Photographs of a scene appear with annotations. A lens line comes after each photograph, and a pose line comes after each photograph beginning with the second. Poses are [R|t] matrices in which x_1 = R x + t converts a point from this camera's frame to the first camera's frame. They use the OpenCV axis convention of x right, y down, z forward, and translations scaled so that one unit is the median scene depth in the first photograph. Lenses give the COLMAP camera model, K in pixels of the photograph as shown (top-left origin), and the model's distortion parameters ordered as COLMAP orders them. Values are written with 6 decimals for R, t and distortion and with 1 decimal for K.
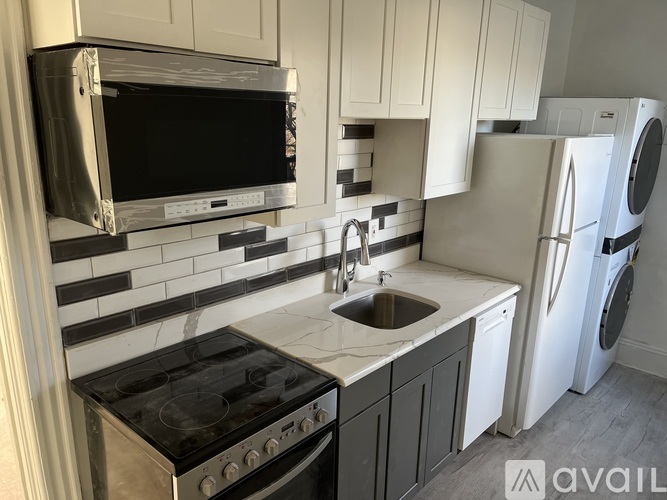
lens RADIAL K [[502.8, 0, 333.2], [0, 502.8, 252.7], [0, 0, 1]] dist [0.061604, -0.077827]
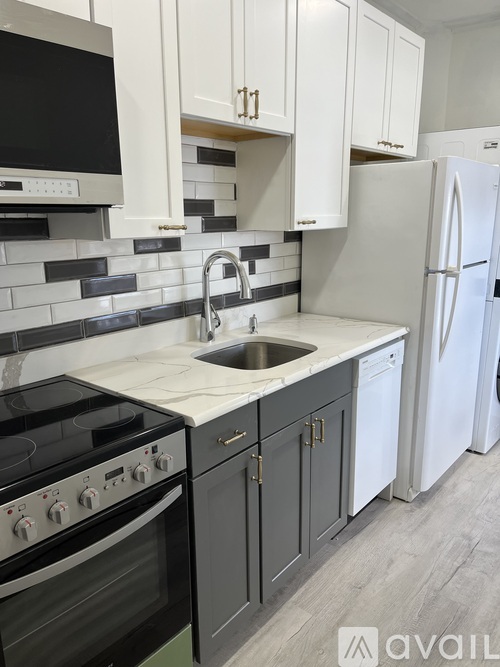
lens RADIAL K [[502.8, 0, 250.0], [0, 502.8, 333.5], [0, 0, 1]] dist [0.061604, -0.077827]
pose [[0.998176, -0.044104, 0.041238, 0.056980], [0.045516, 0.998386, -0.033965, 0.099679], [-0.039673, 0.035780, 0.998572, 0.125980]]
